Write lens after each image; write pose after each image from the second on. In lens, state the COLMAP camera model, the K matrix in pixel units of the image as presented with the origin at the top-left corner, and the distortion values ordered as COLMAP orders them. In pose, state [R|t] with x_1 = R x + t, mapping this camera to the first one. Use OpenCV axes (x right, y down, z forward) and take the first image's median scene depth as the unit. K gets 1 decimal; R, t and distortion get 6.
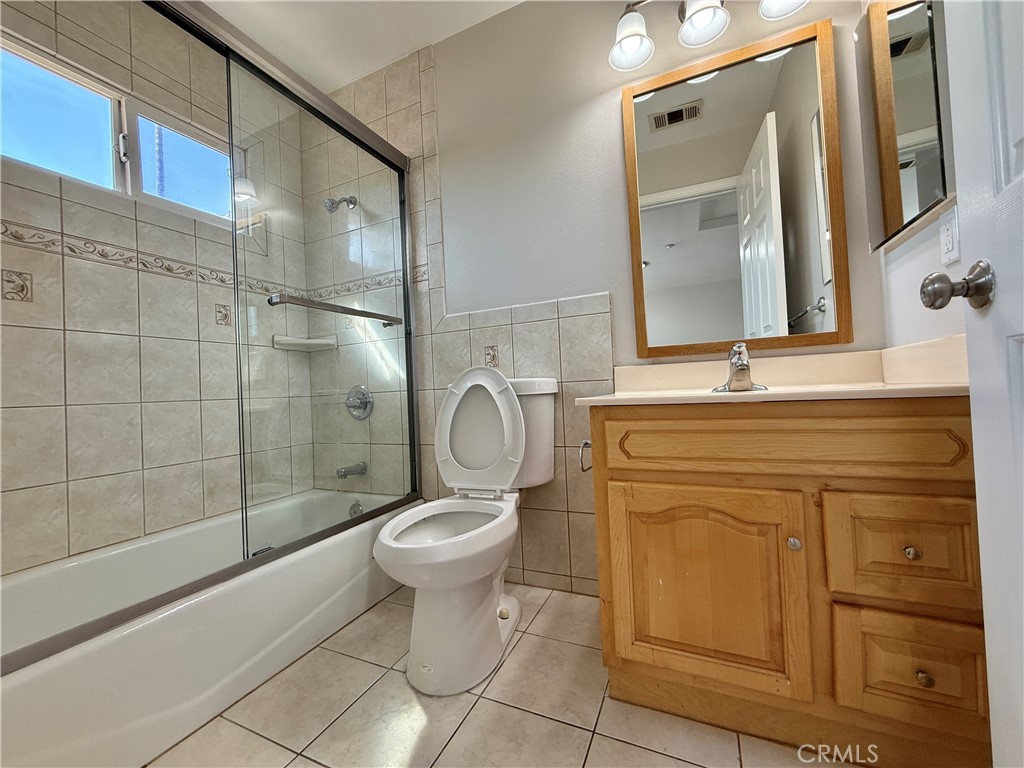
lens RADIAL K [[408.9, 0, 512.0], [0, 408.9, 384.0], [0, 0, 1]] dist [-0.000048, 0.000139]
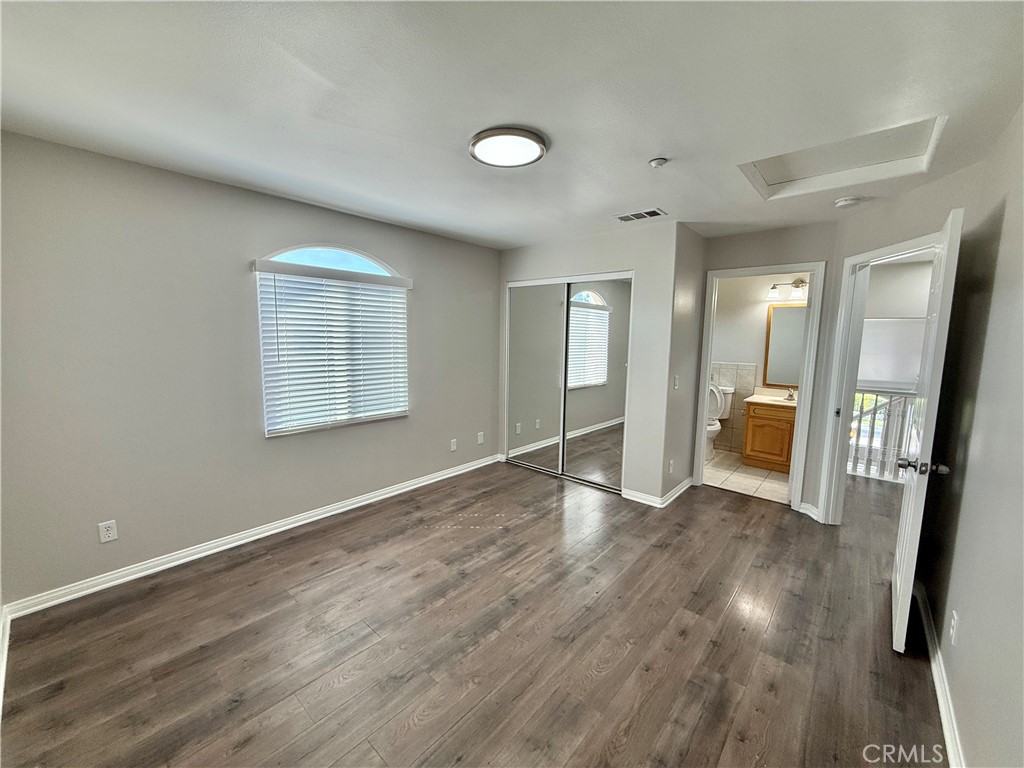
lens RADIAL K [[408.9, 0, 512.0], [0, 408.9, 384.0], [0, 0, 1]] dist [-0.000048, 0.000139]
pose [[0.958208, 0.095179, -0.269774, -0.801765], [-0.055797, 0.987099, 0.150077, -0.488769], [0.280578, -0.128752, 0.951157, -2.925018]]
